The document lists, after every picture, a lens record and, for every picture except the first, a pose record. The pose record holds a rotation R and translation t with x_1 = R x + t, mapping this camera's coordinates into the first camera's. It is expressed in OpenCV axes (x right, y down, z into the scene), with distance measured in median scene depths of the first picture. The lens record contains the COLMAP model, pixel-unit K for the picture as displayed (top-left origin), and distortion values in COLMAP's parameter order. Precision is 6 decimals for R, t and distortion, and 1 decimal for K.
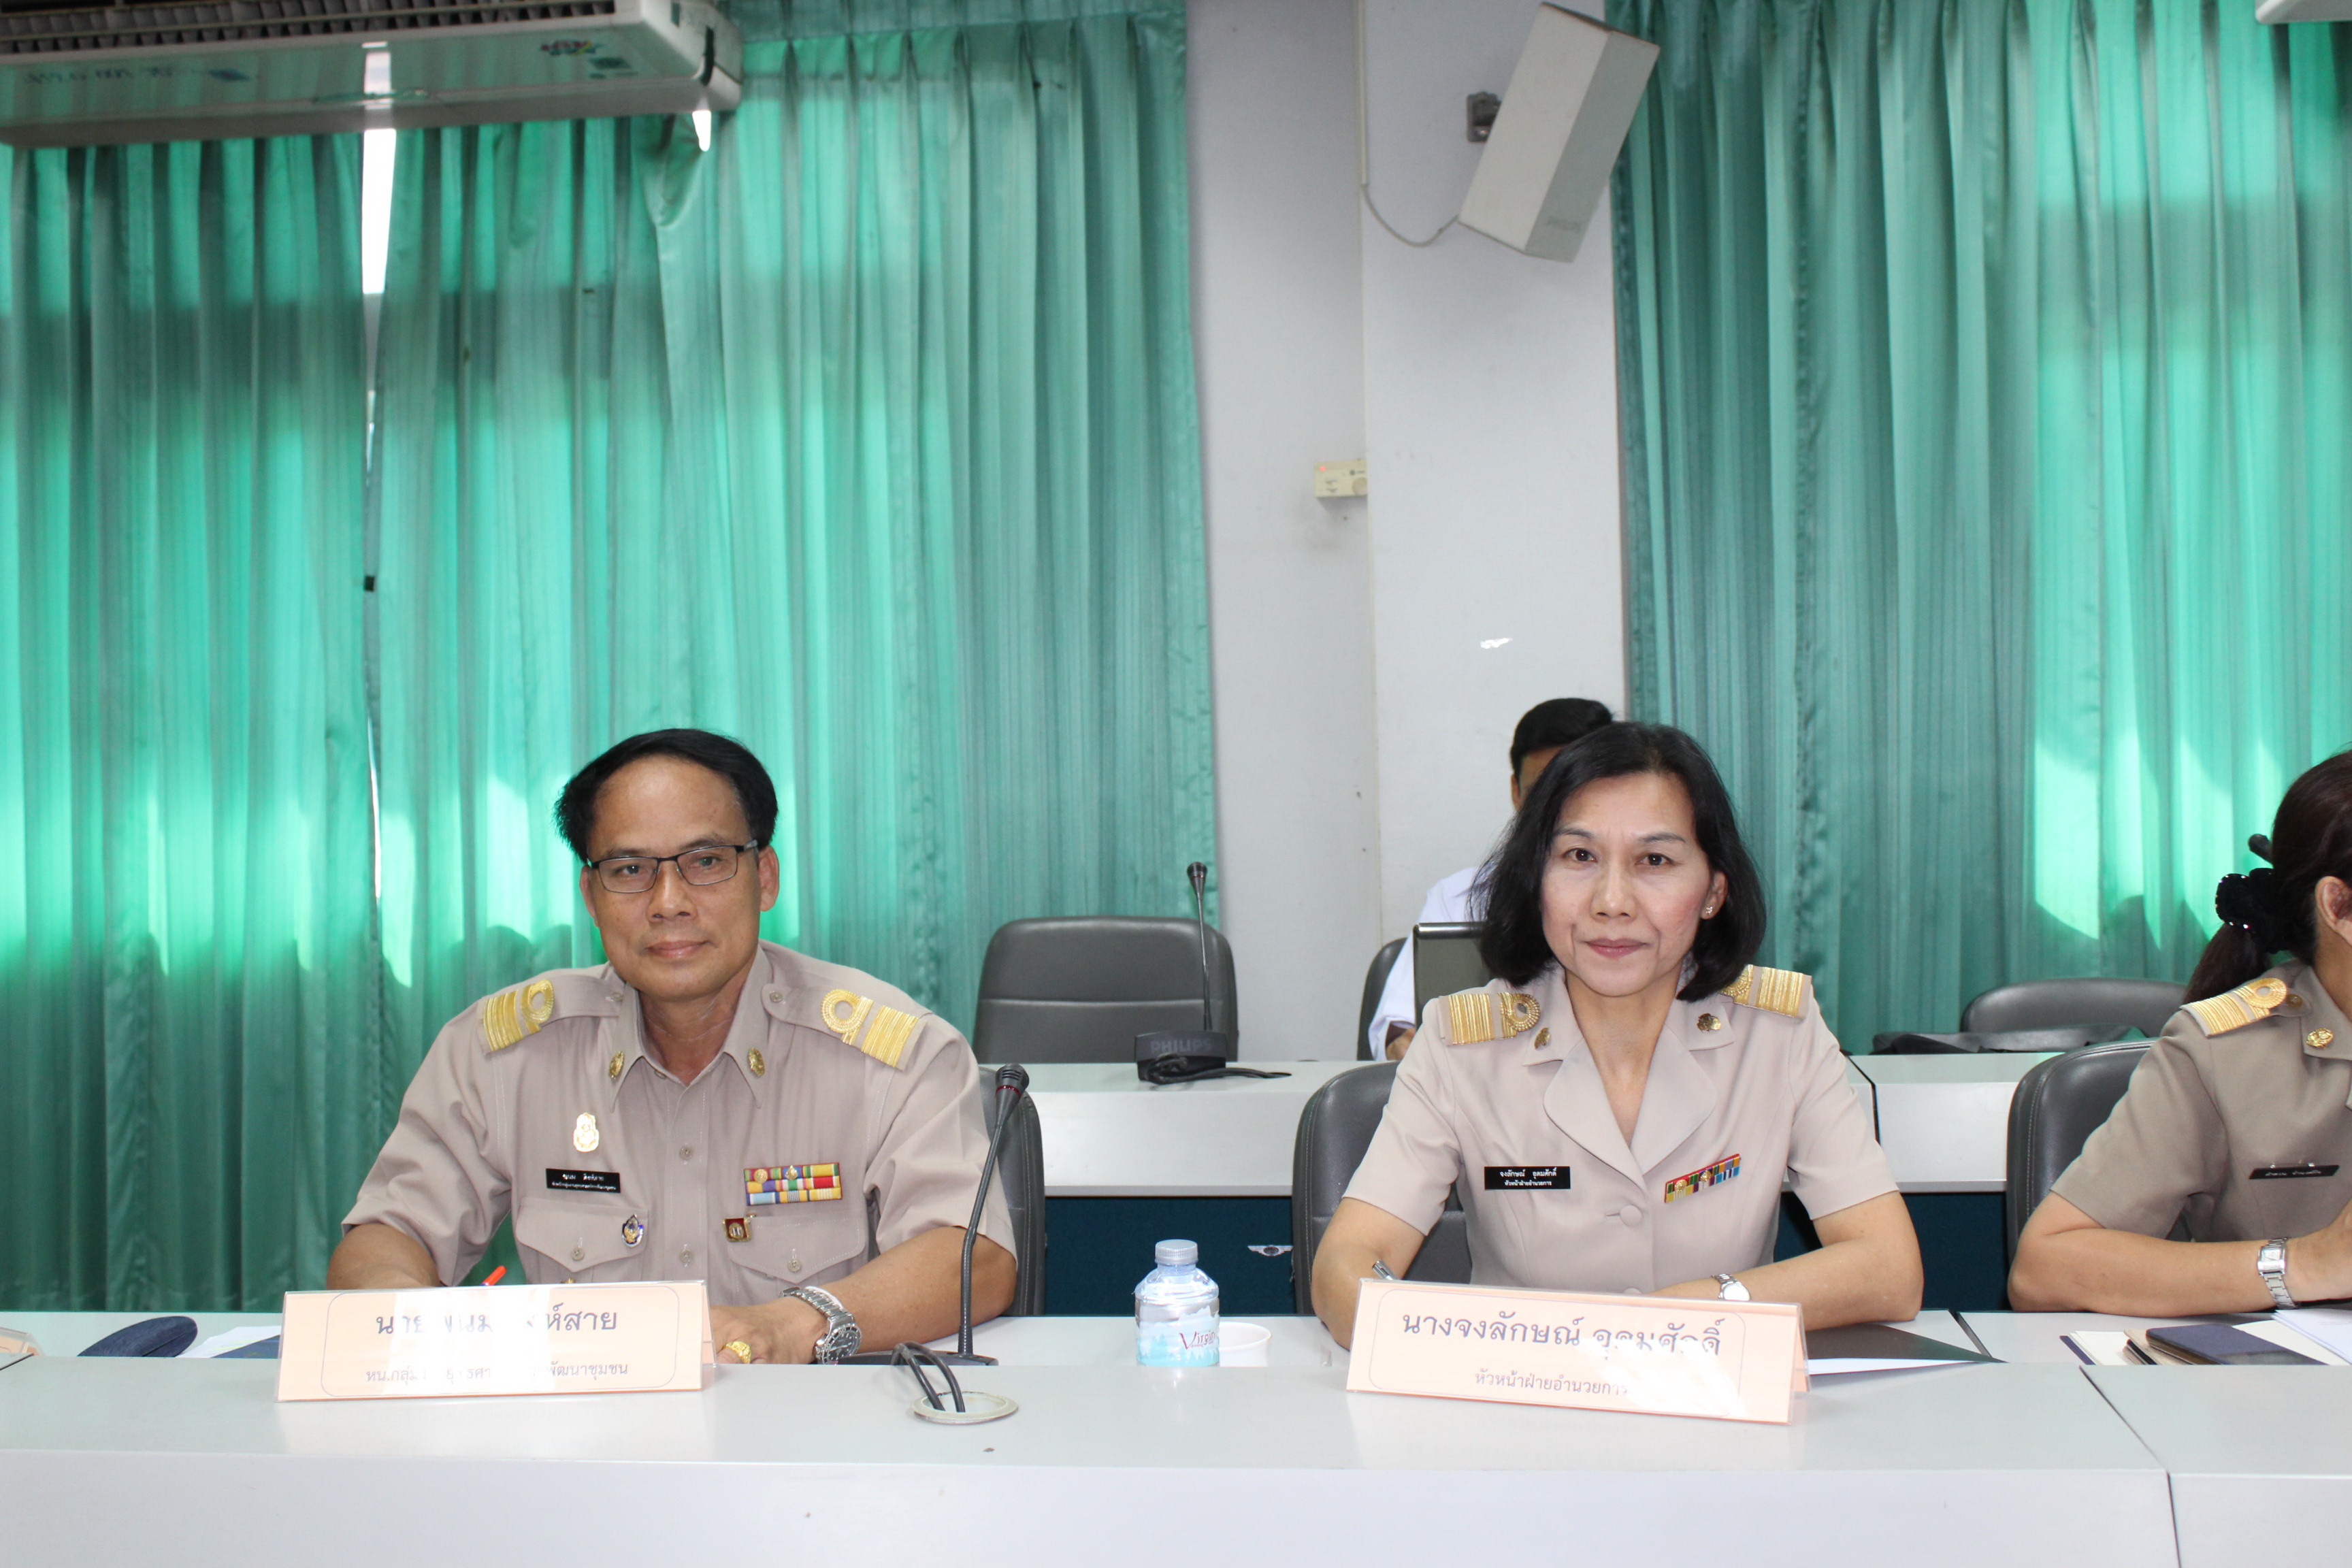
lens RADIAL K [[2617.4, 0, 1176.0], [0, 2617.4, 784.0], [0, 0, 1]] dist [-0.103346, 0.004979]
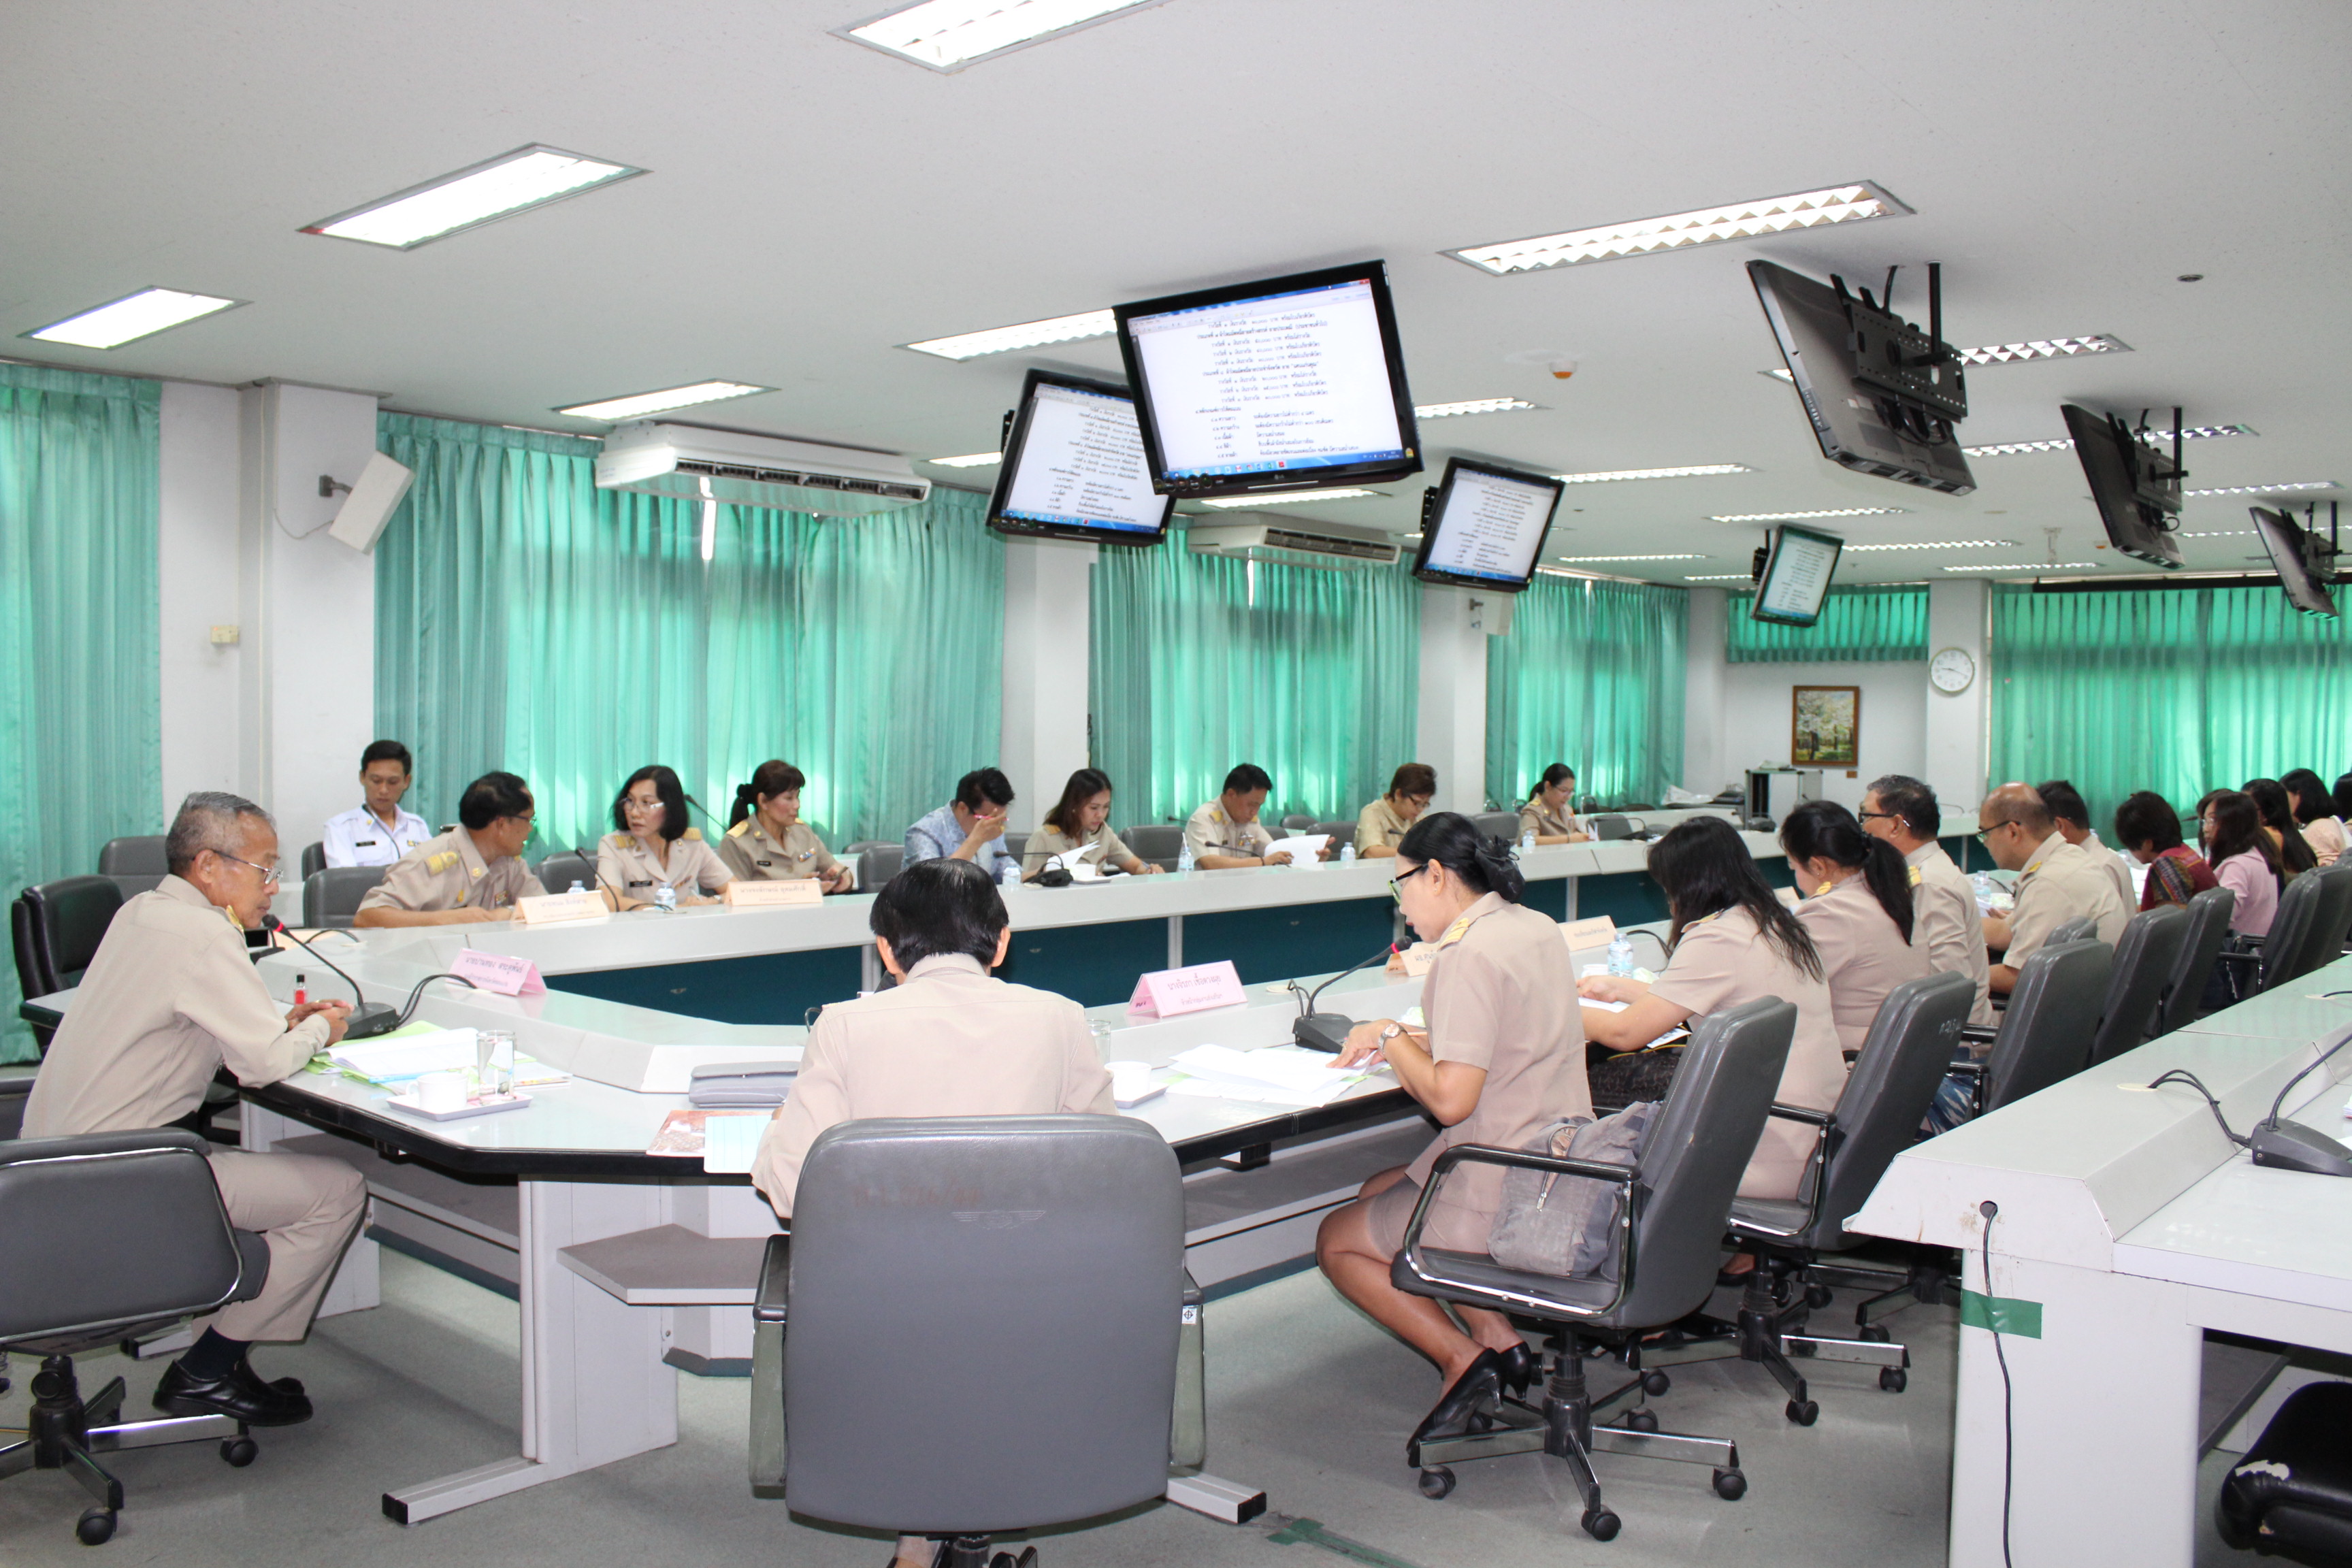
lens RADIAL K [[1904.0, 0, 1176.0], [0, 1904.0, 784.0], [0, 0, 1]] dist [-0.000102, -0.000159]
pose [[0.558162, 0.013407, 0.829624, -0.855565], [-0.022415, 0.999748, -0.001076, -0.004513], [-0.829429, -0.017996, 0.558321, -0.587941]]
